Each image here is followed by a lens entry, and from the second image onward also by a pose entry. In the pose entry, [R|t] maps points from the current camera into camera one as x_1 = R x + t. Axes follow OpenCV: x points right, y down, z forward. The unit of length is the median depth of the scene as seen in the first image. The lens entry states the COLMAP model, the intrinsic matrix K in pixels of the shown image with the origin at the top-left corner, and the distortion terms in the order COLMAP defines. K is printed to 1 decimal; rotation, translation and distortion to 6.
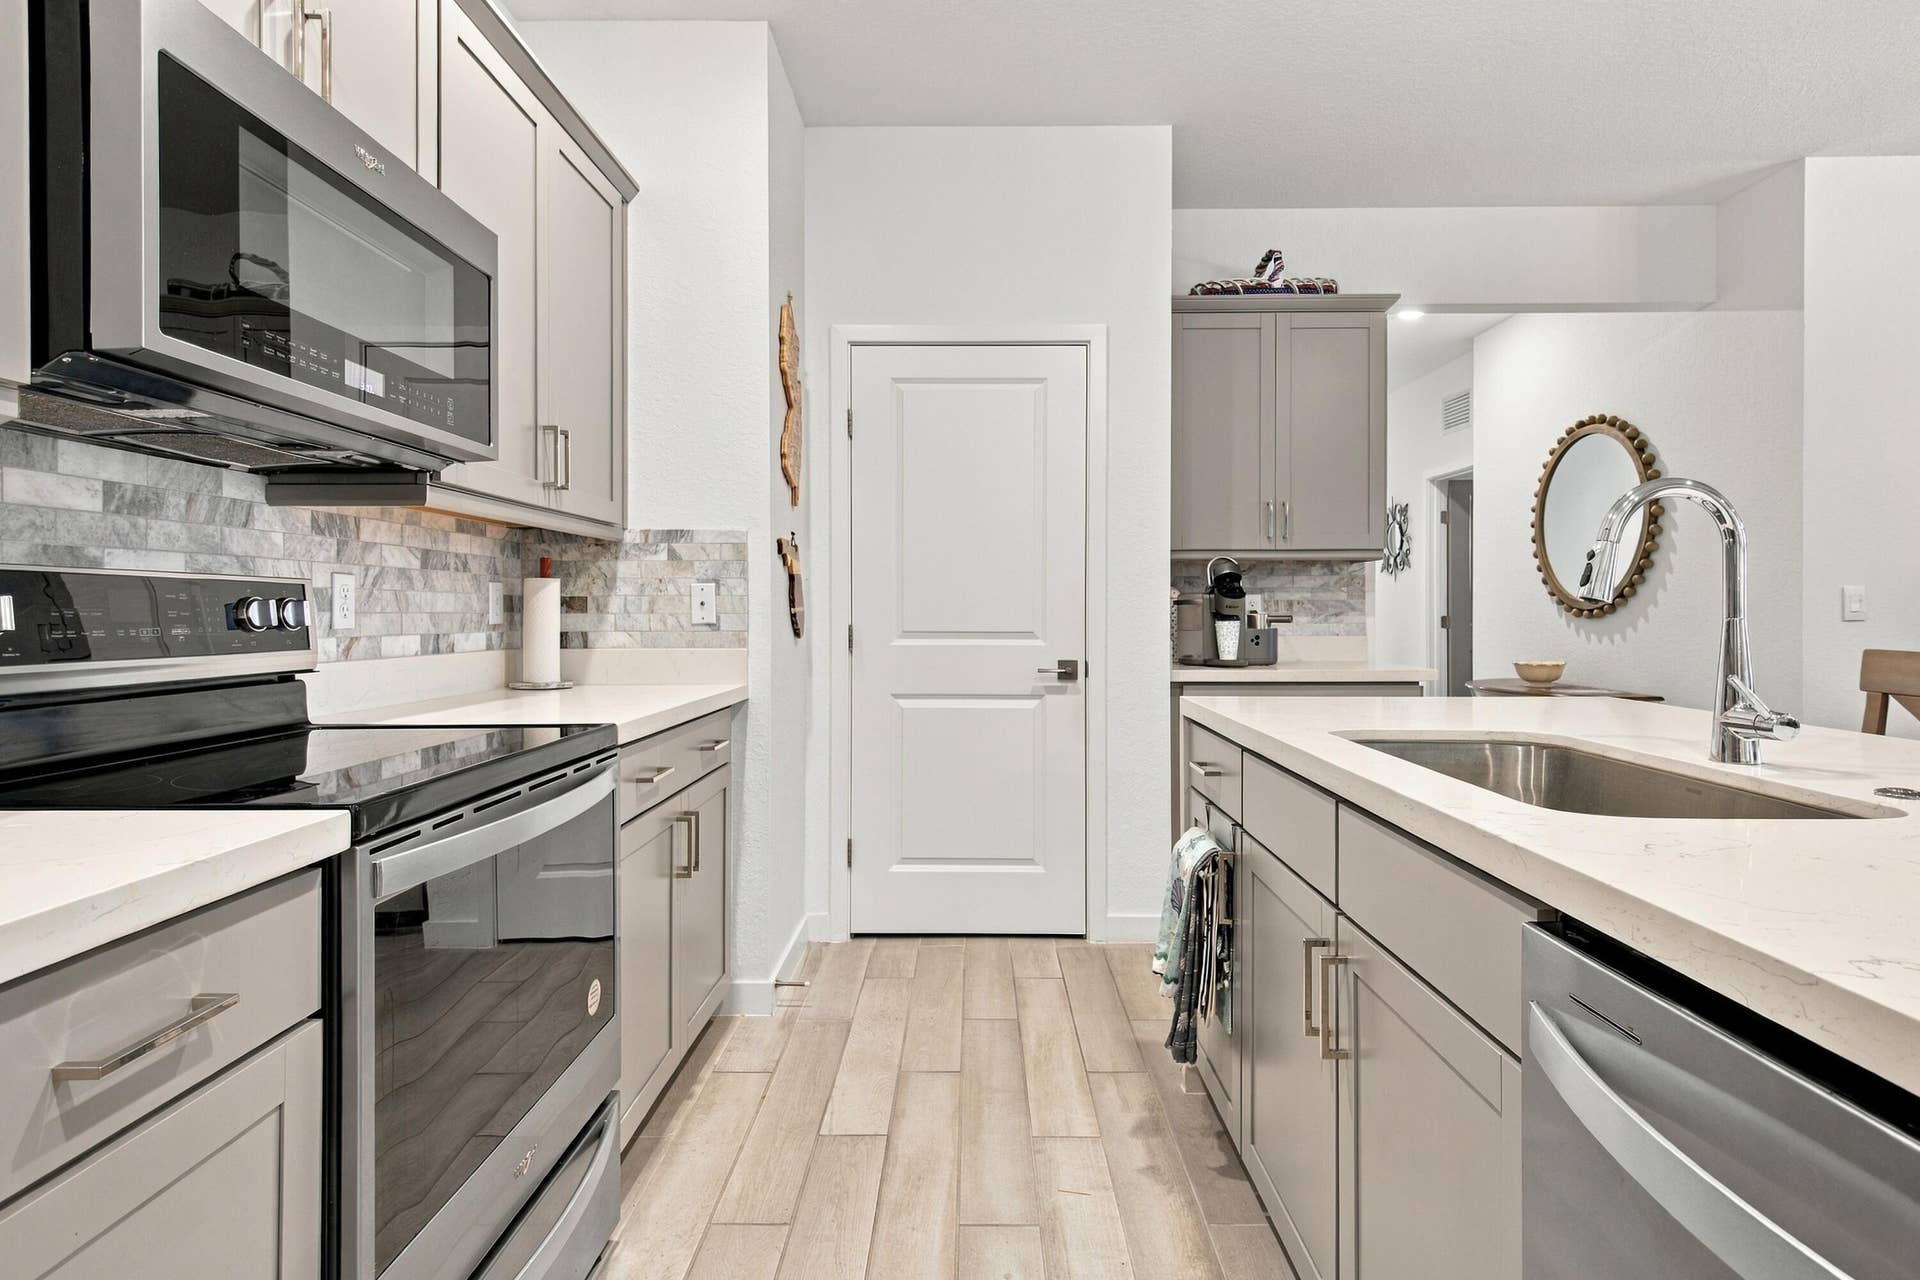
lens RADIAL K [[980.5, 0, 963.6], [0, 980.5, 602.6], [0, 0, 1]] dist [-0.001354, -0.001028]
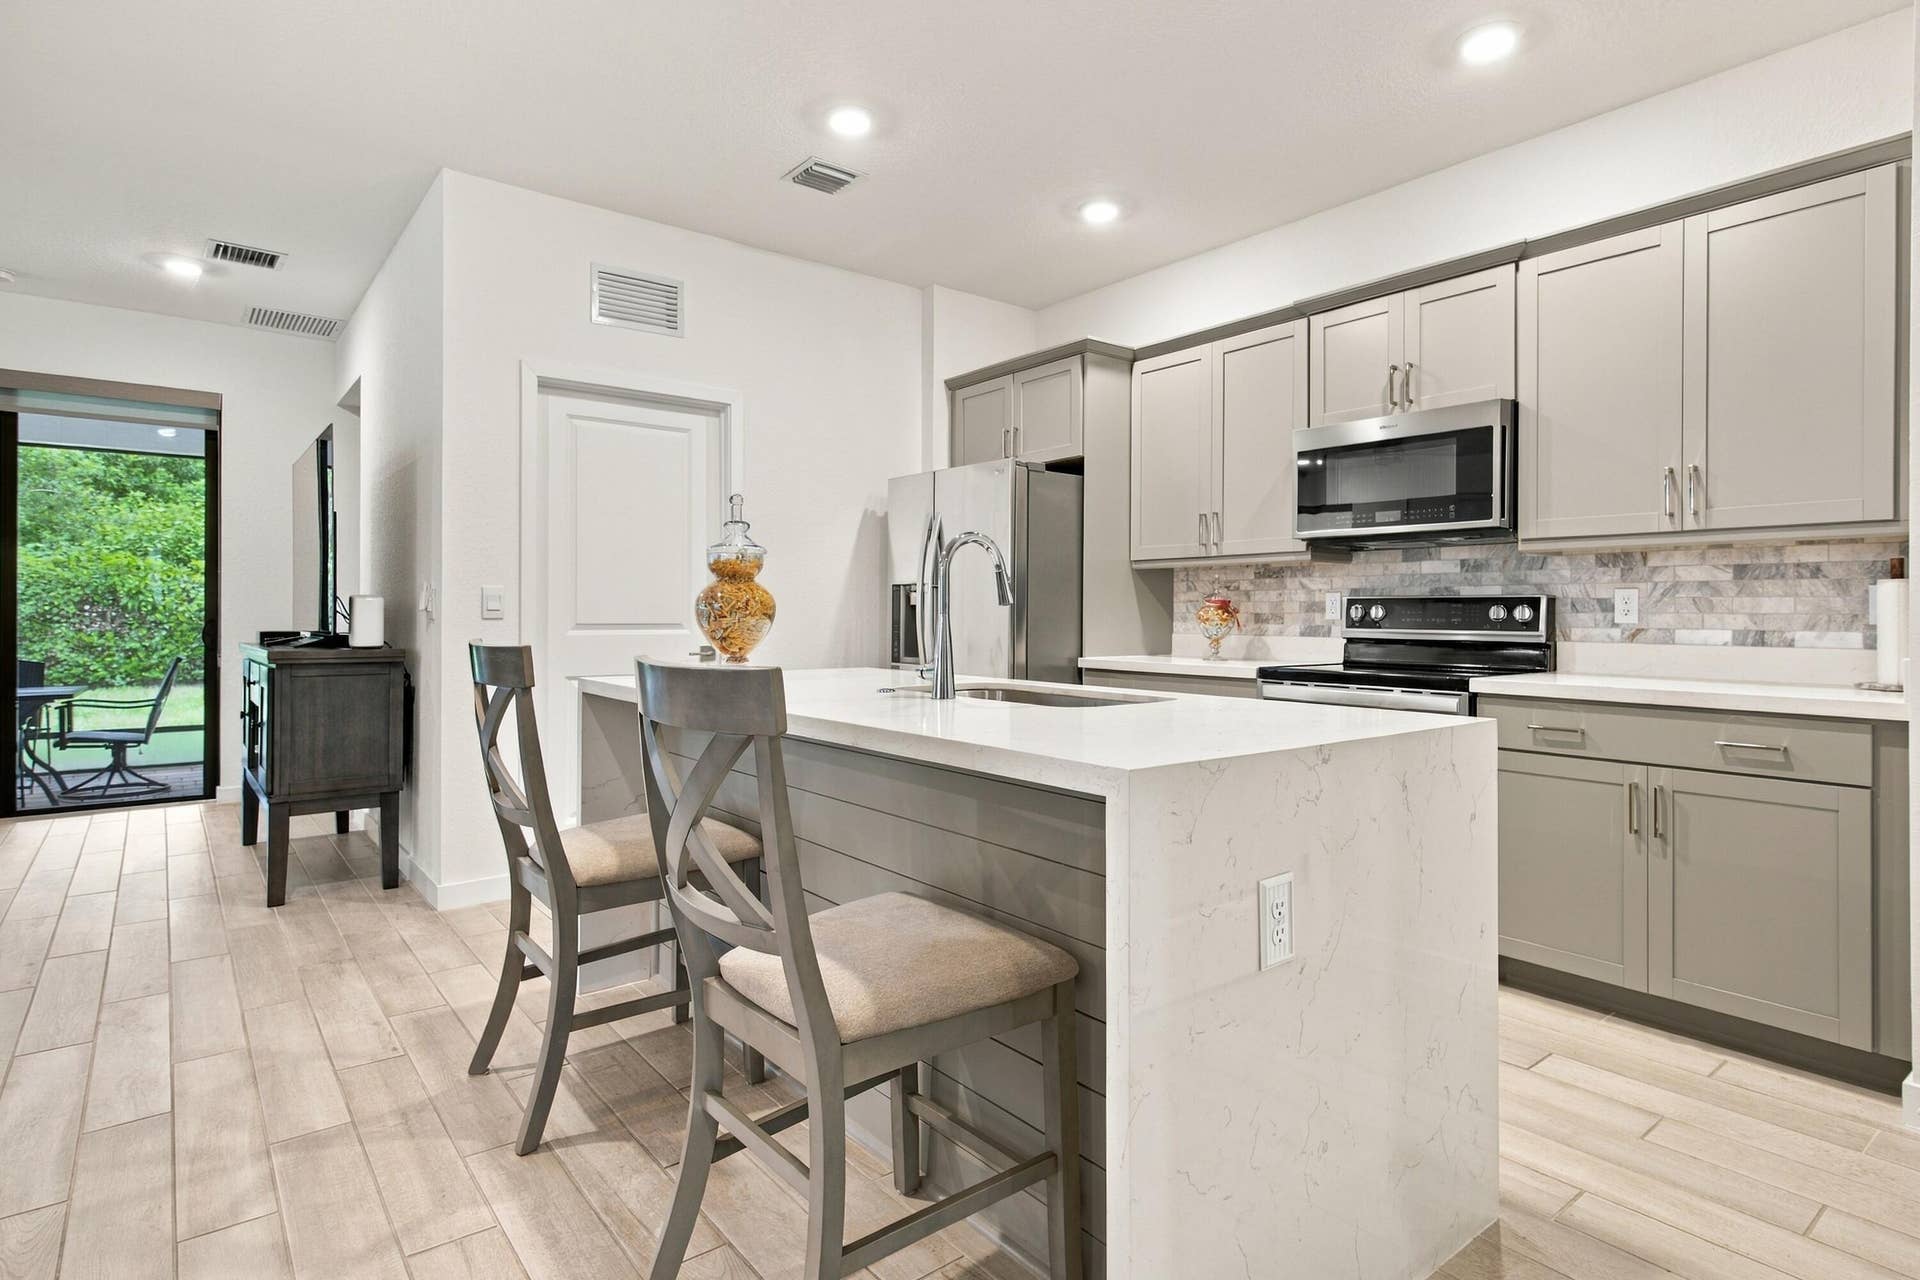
lens RADIAL K [[992.5, 0, 960.8], [0, 992.5, 616.4], [0, 0, 1]] dist [0.005453, 0.001105]
pose [[-0.779397, 0.000731, -0.626530, 1.210649], [0.003059, 0.999992, -0.002638, 0.016349], [0.626523, -0.003973, -0.779393, 1.549280]]
